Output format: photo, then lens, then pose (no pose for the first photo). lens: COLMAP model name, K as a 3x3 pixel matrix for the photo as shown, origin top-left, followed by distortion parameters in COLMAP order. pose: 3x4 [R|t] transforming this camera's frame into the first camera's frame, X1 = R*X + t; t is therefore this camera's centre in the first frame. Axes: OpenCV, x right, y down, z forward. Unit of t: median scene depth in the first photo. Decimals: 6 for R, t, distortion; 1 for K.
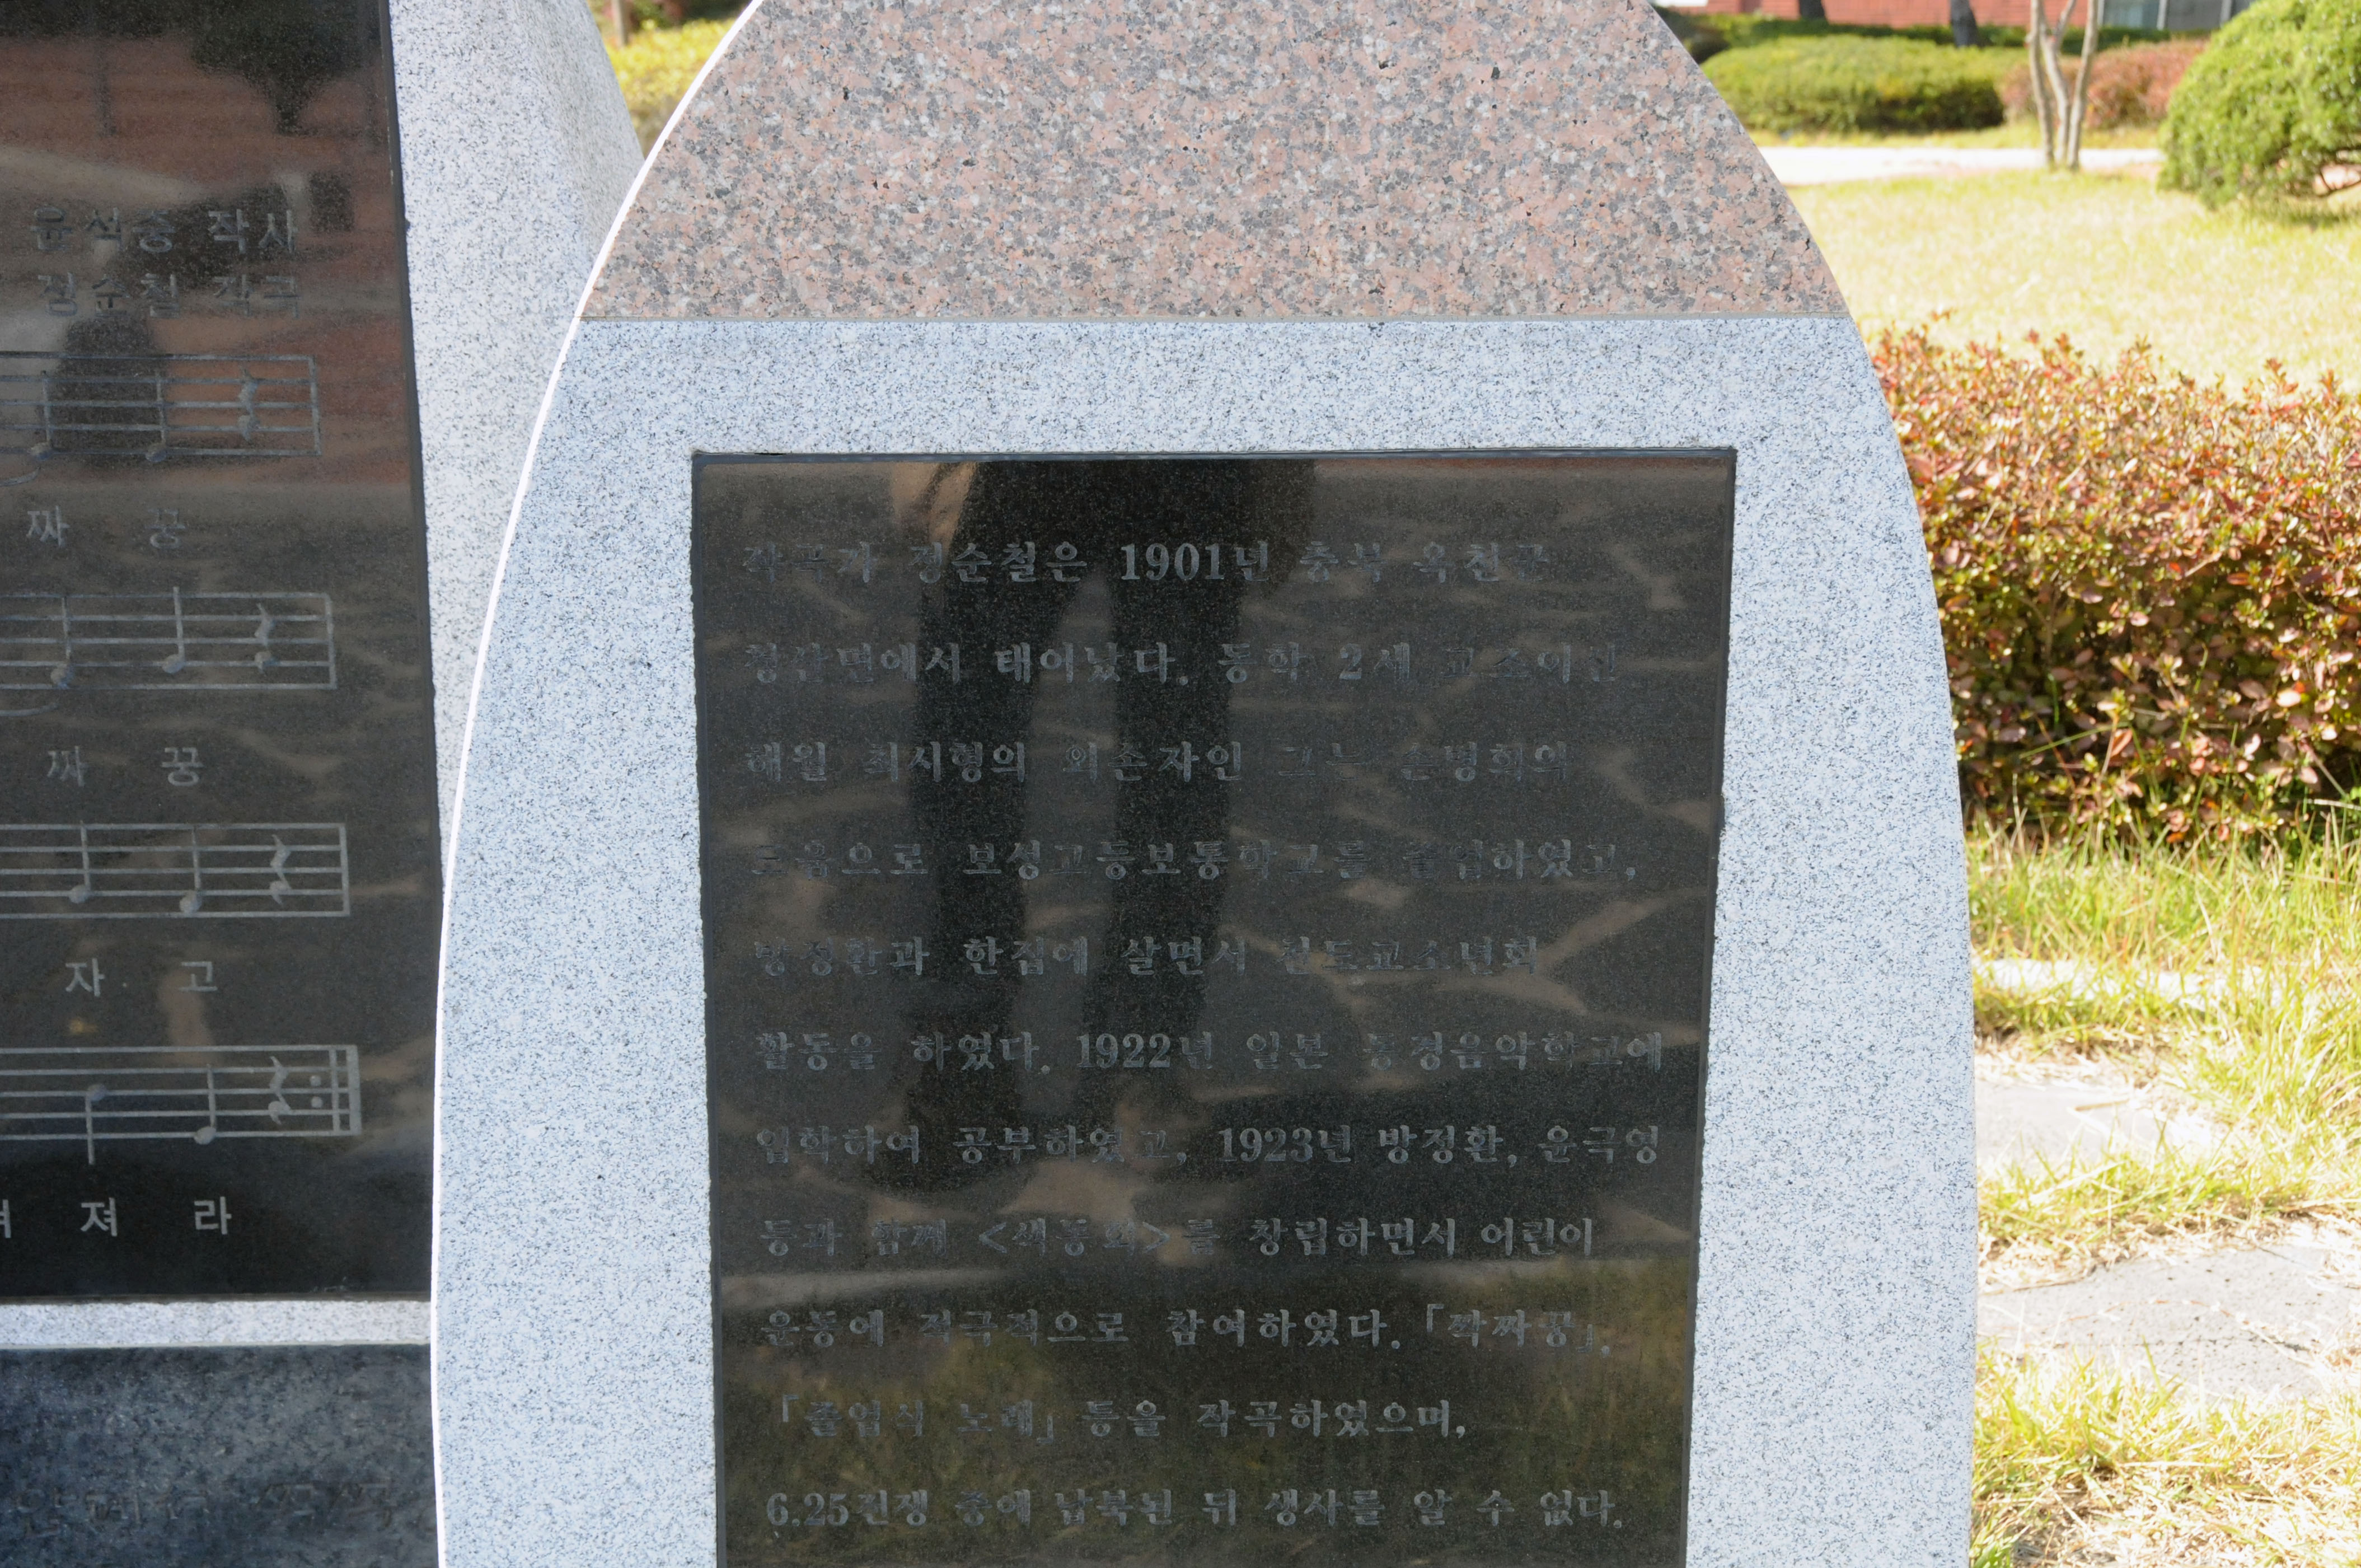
lens RADIAL K [[3604.2, 0, 1178.2], [0, 3604.2, 888.4], [0, 0, 1]] dist [0.048005, 0.998206]
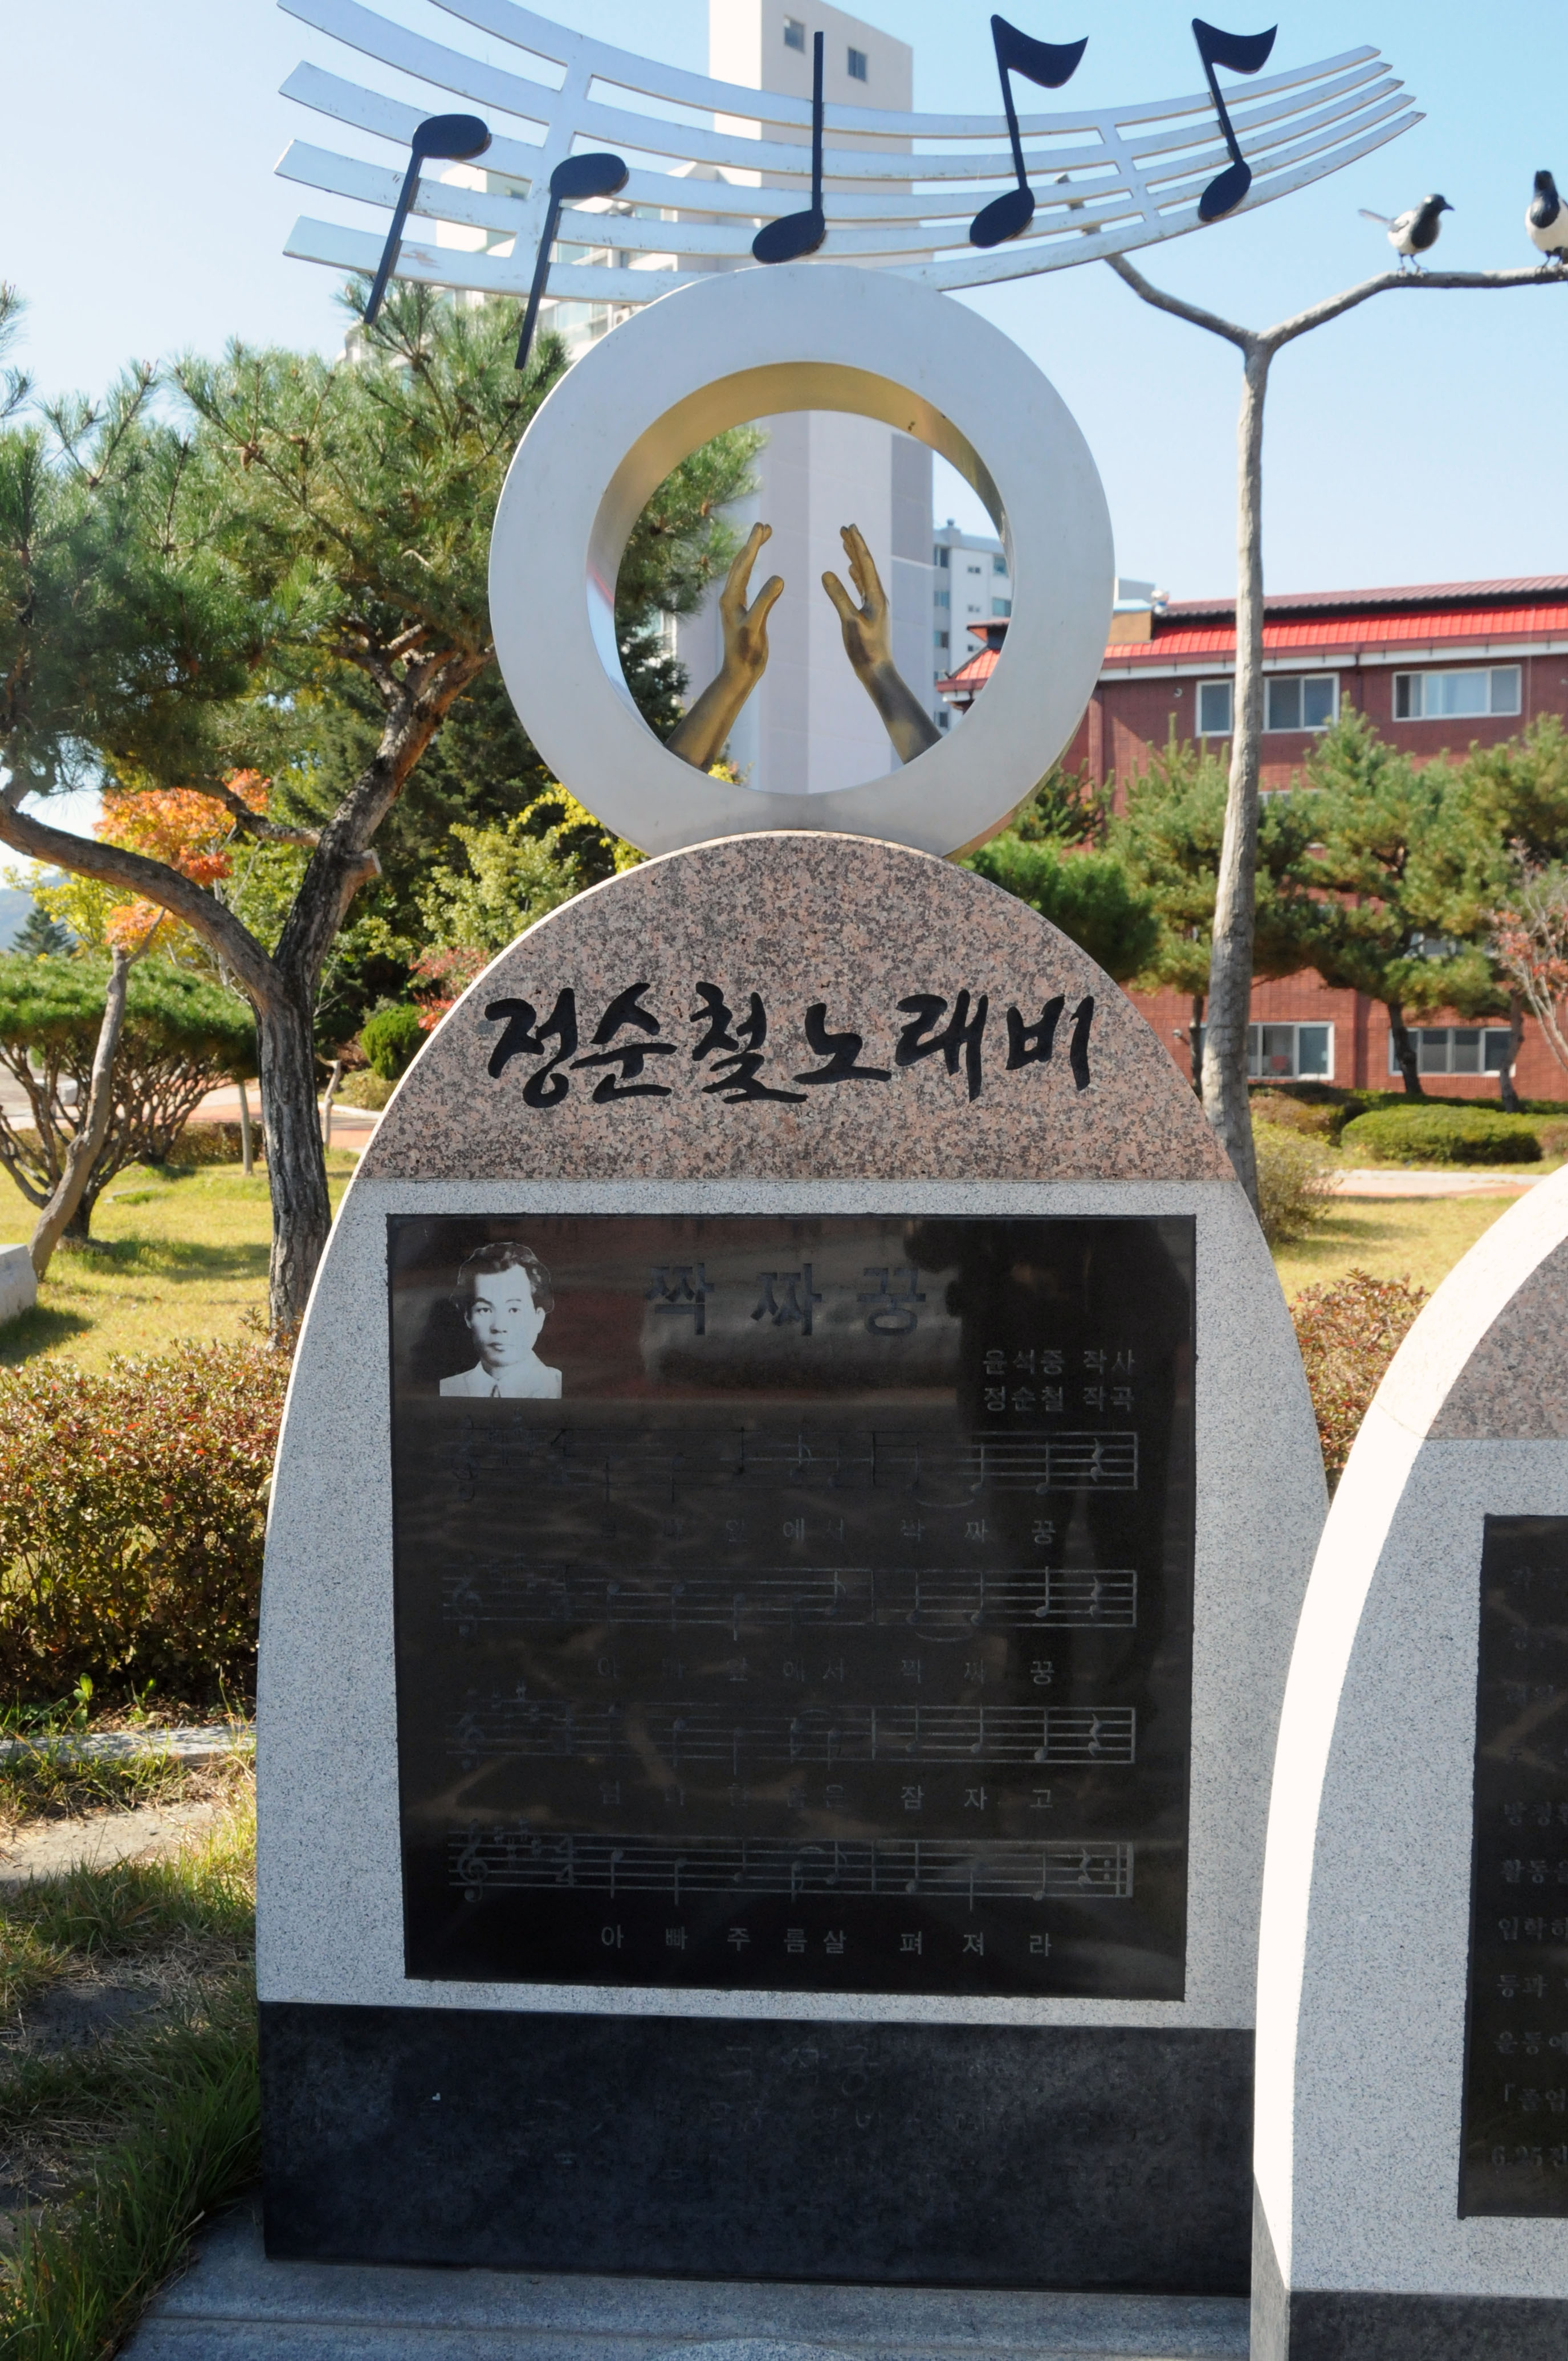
lens RADIAL K [[2317.2, 0, 784.0], [0, 2317.2, 1180.5], [0, 0, 1]] dist [-0.115272, 0.155532]
pose [[0.997968, 0.002673, -0.063667, -0.323625], [-0.014444, 0.982603, -0.185156, -0.057793], [0.062064, 0.185699, 0.980645, -0.089967]]
